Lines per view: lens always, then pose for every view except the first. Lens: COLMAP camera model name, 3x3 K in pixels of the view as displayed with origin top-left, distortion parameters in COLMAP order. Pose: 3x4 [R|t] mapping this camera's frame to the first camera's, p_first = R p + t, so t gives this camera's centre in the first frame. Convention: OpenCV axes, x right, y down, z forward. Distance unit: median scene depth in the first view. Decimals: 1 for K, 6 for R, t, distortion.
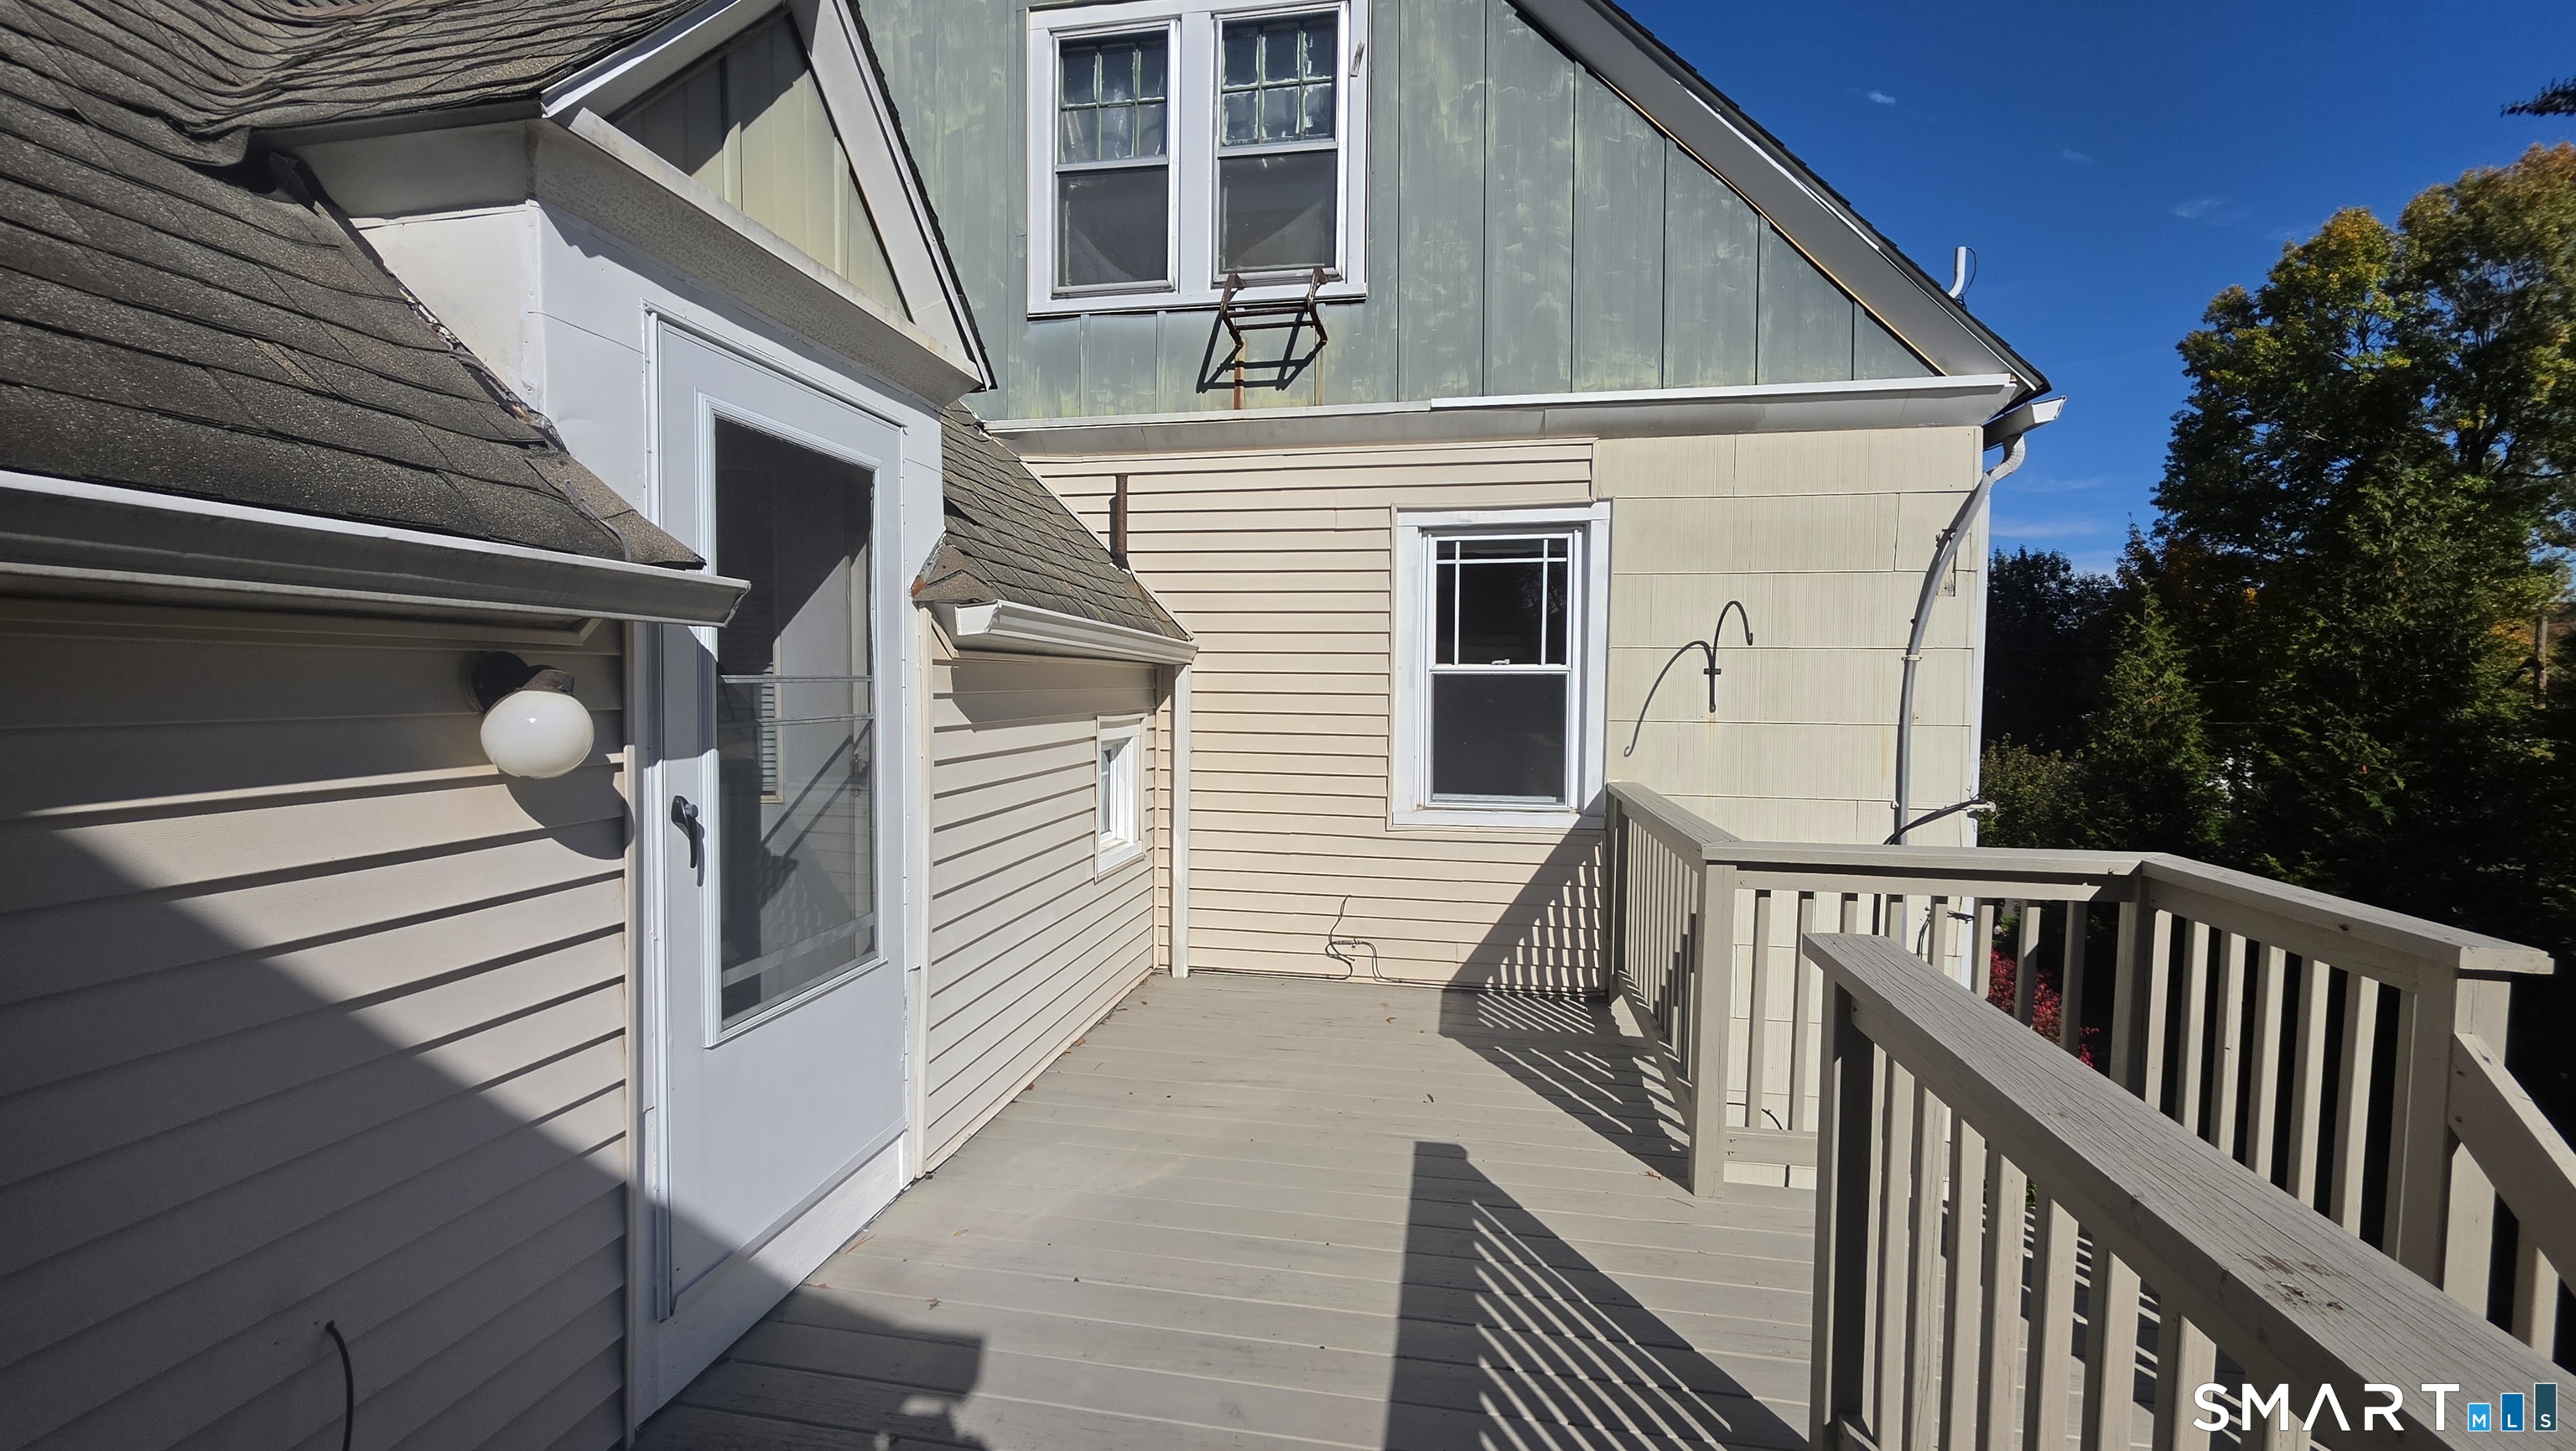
lens RADIAL K [[1030.5, 0, 1288.0], [0, 1030.5, 725.5], [0, 0, 1]] dist [-0.000766, -0.000354]
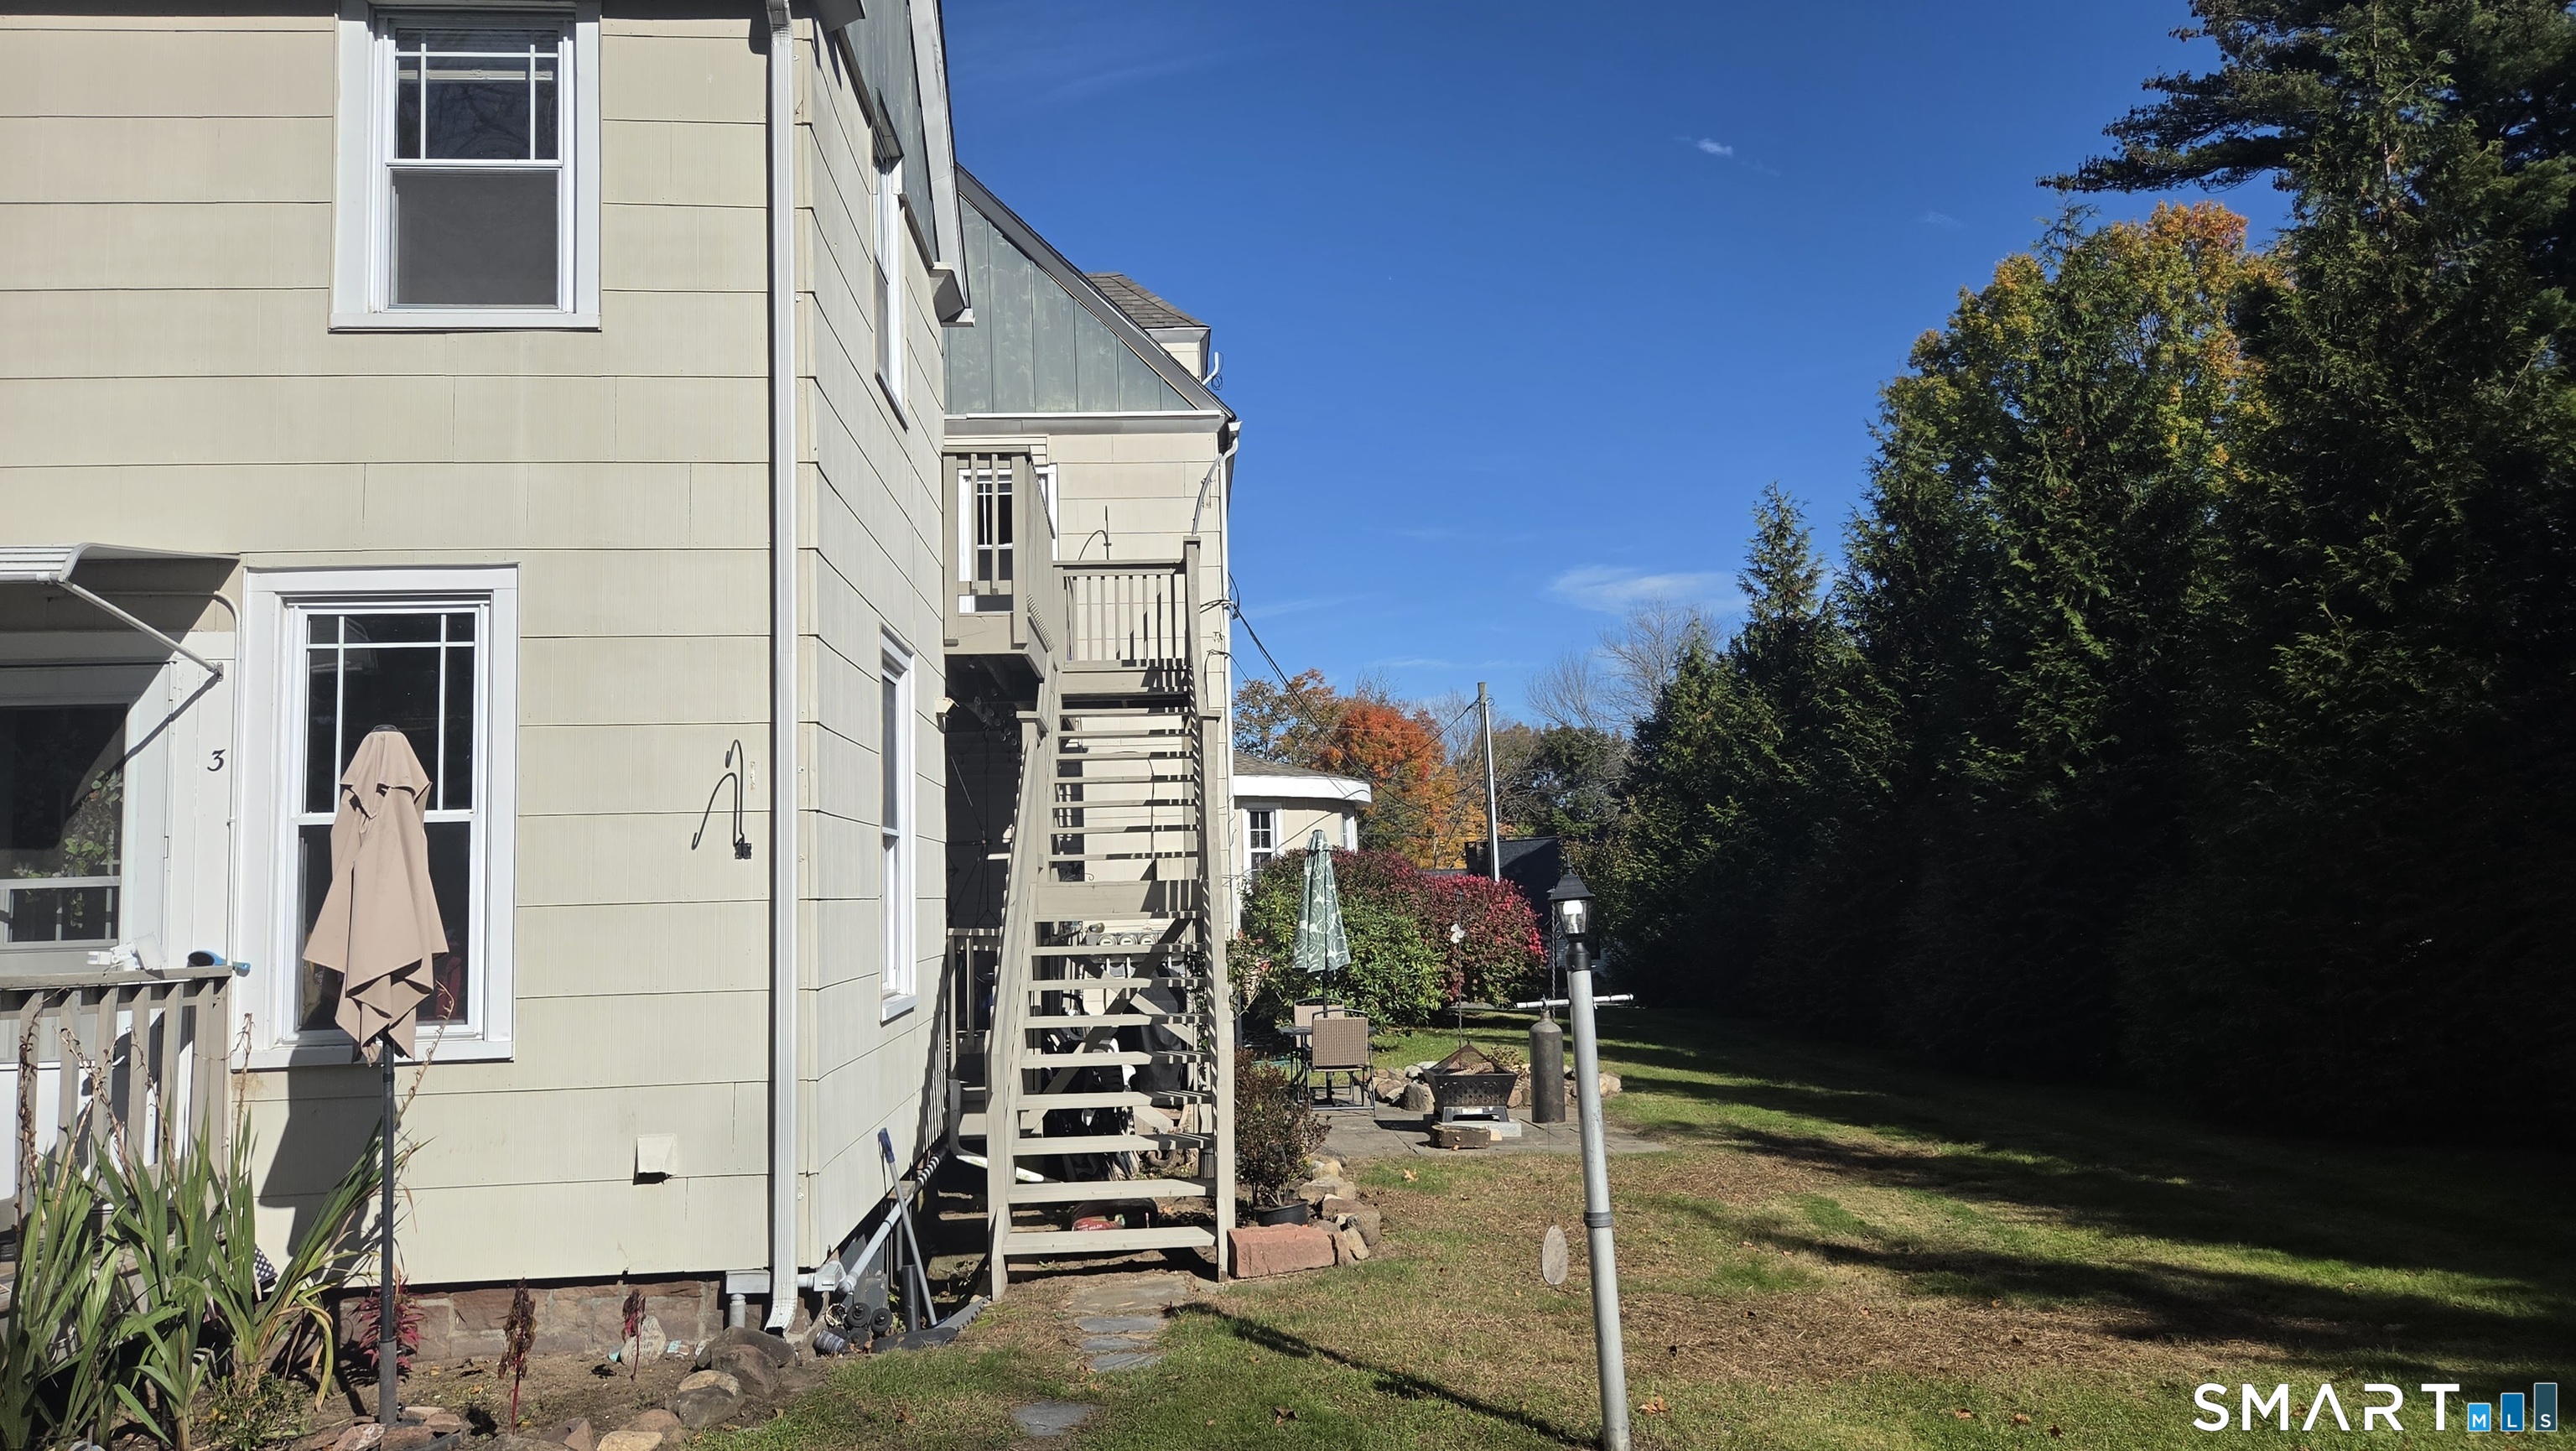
lens RADIAL K [[1722.1, 0, 1288.0], [0, 1722.1, 725.5], [0, 0, 1]] dist [0.069275, -0.000068]
pose [[0.970386, -0.012425, 0.241238, -0.078231], [0.046049, 0.989877, -0.134249, 0.789389], [-0.237128, 0.141382, 0.961136, -2.372450]]
